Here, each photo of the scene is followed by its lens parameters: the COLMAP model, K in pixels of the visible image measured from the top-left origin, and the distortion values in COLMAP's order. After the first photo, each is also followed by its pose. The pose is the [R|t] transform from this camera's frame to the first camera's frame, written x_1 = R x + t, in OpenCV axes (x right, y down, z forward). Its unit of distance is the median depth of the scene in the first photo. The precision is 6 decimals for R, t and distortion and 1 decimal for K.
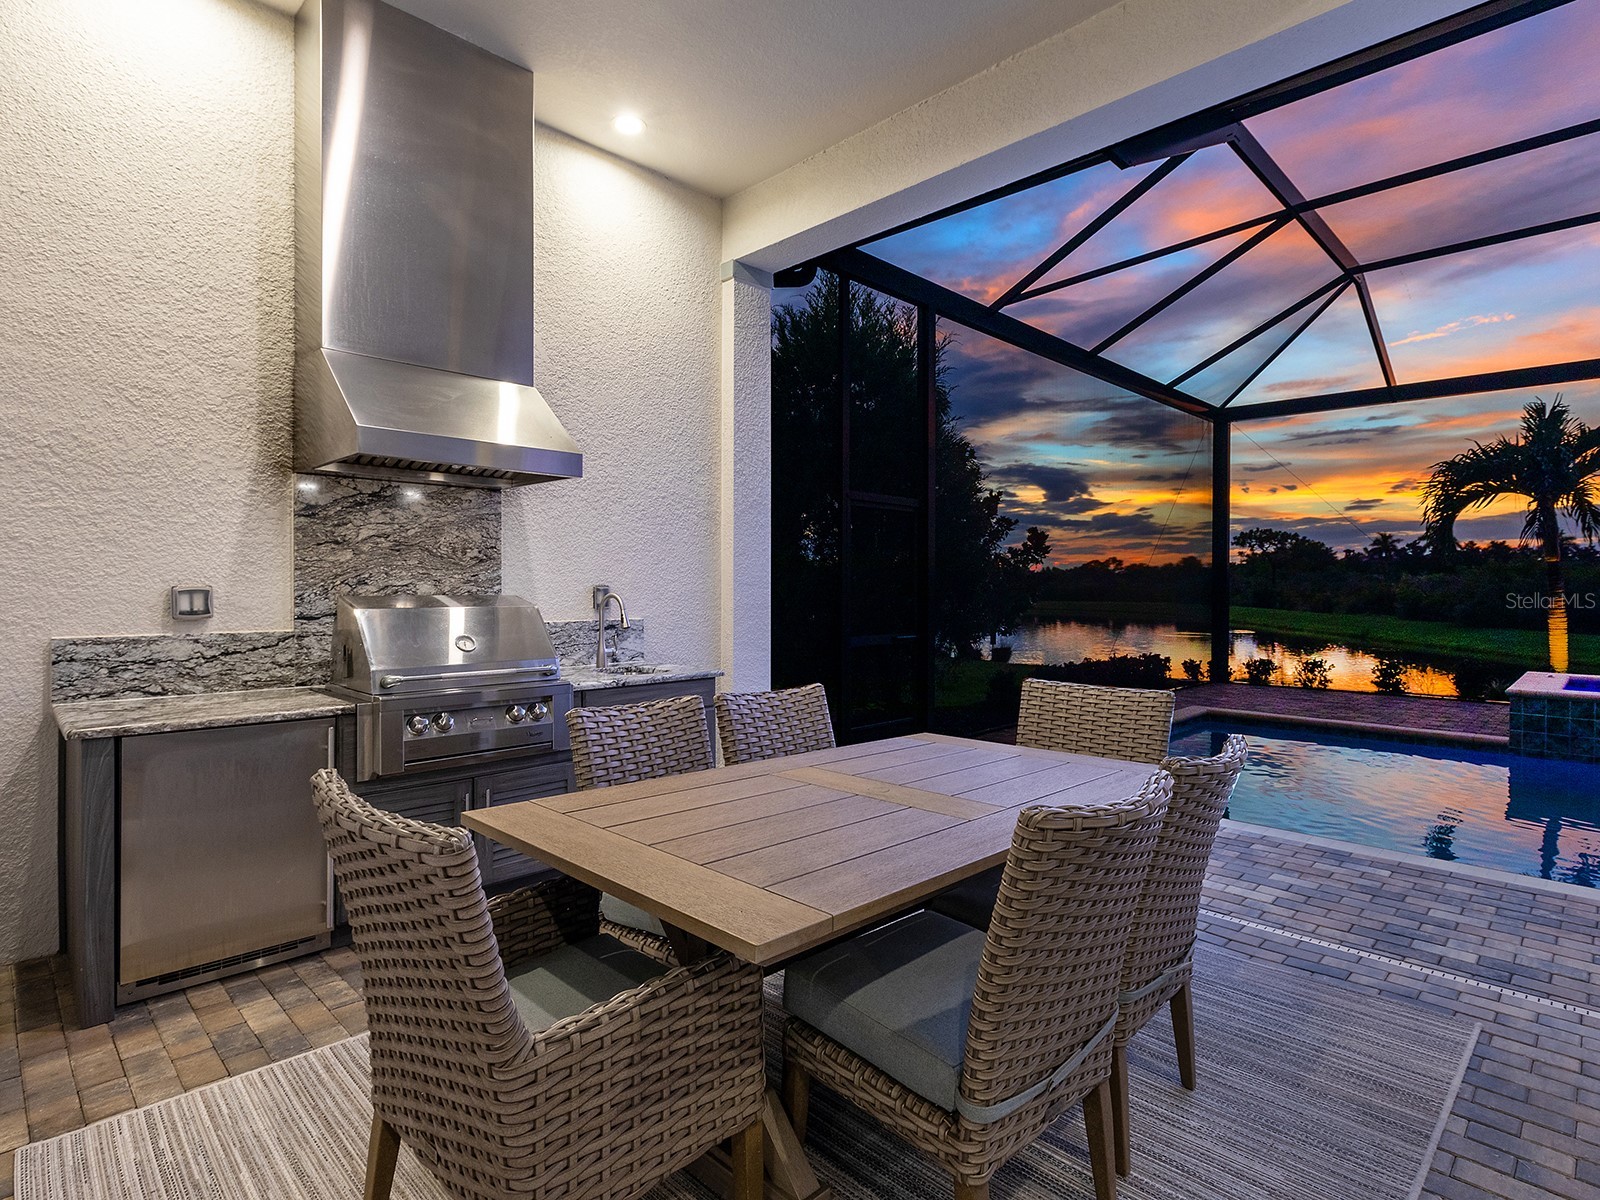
lens RADIAL K [[806.4, 0, 773.7], [0, 806.4, 595.5], [0, 0, 1]] dist [-0.018070, -0.000118]
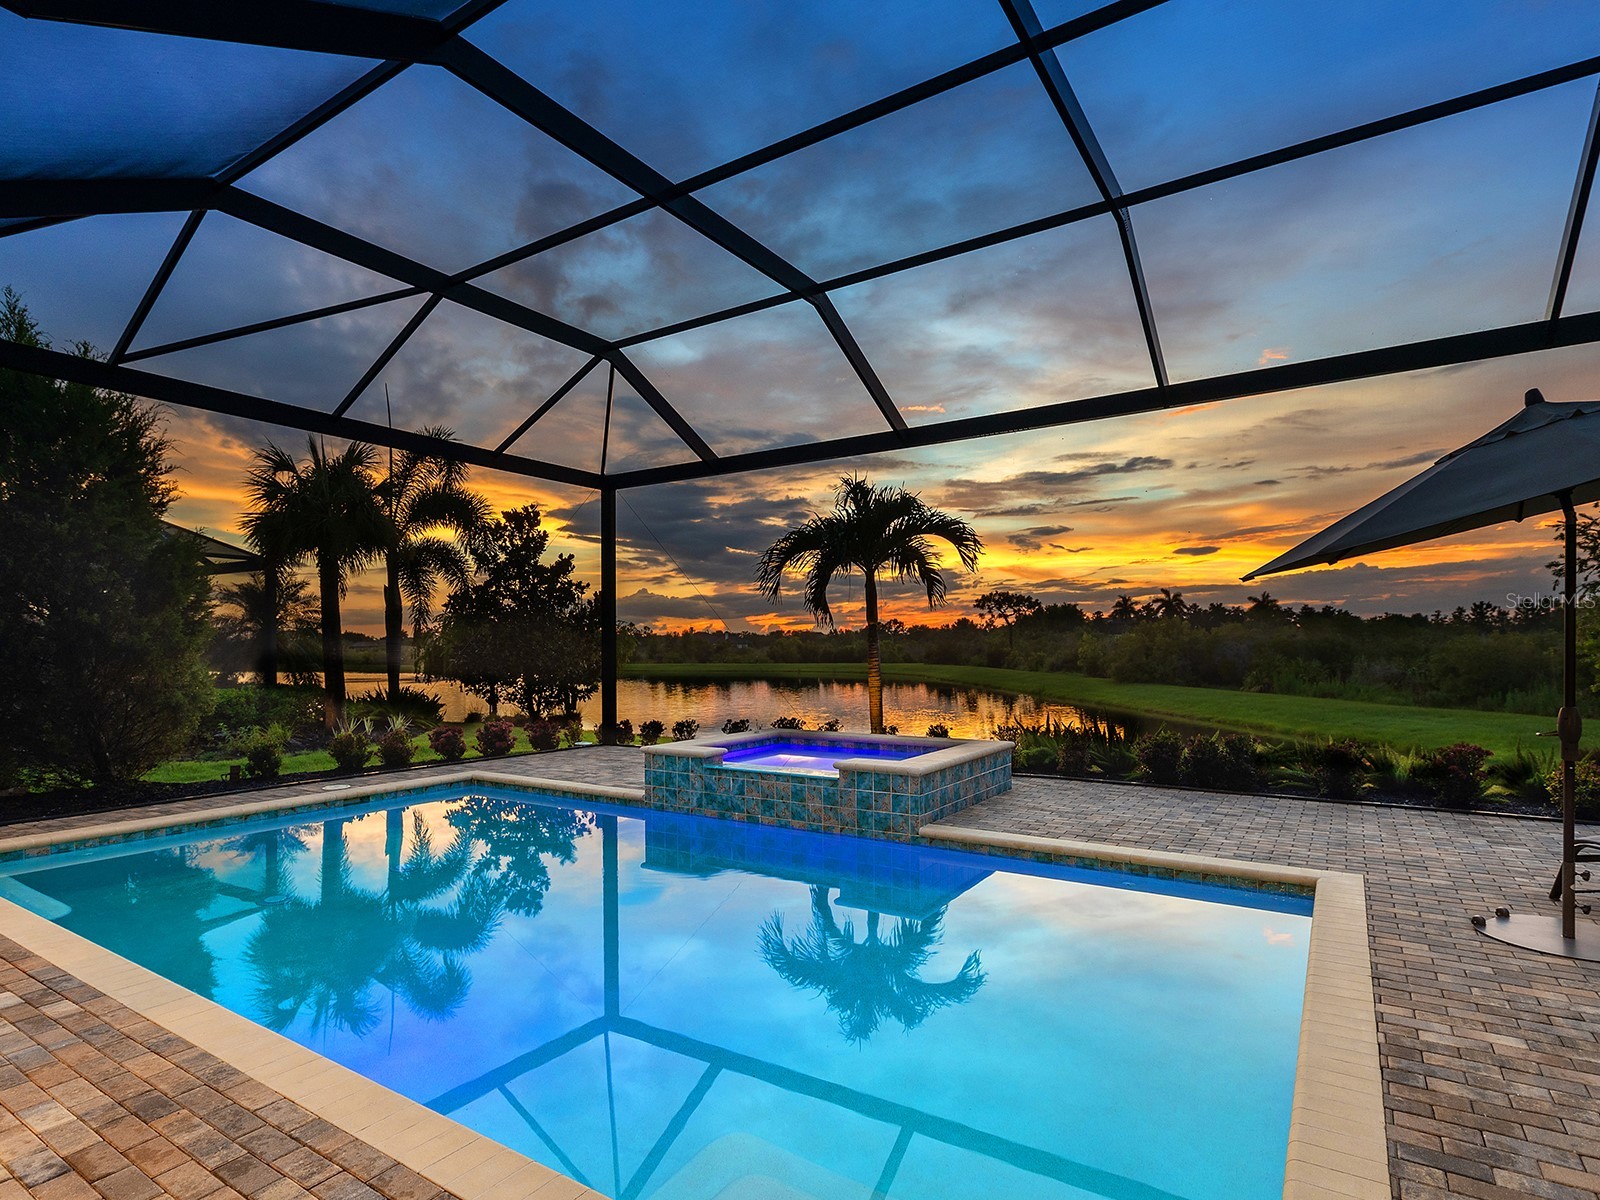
lens RADIAL K [[841.9, 0, 736.5], [0, 841.9, 645.8], [0, 0, 1]] dist [0.003201, 0.001174]
pose [[0.980733, -0.008437, 0.195170, 1.255846], [0.011680, 0.999812, -0.015470, 0.001654], [-0.195003, 0.017451, 0.980647, -0.176381]]
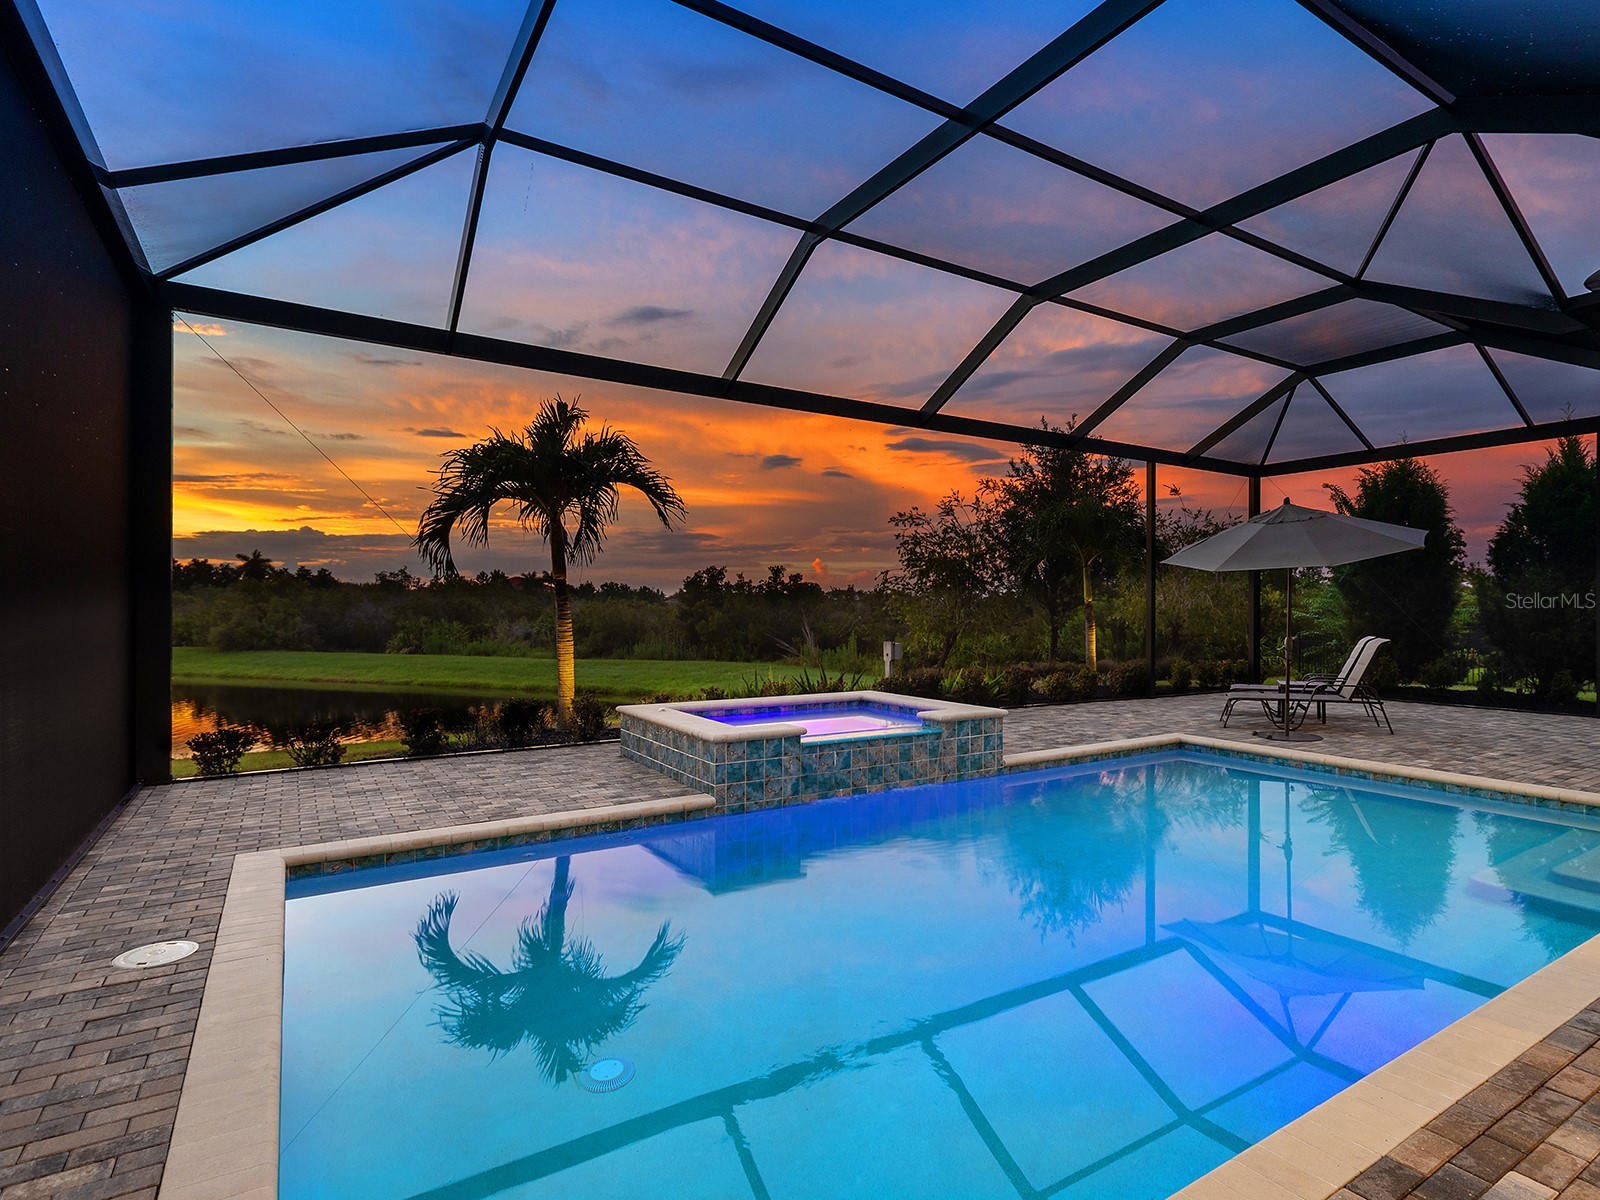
lens RADIAL K [[873.8, 0, 864.1], [0, 873.8, 606.4], [0, 0, 1]] dist [0.001826, 0.000765]
pose [[0.166551, -0.000696, 0.986033, 0.130777], [0.012047, 0.999927, -0.001329, -0.016040], [-0.985959, 0.012101, 0.166547, 1.068219]]
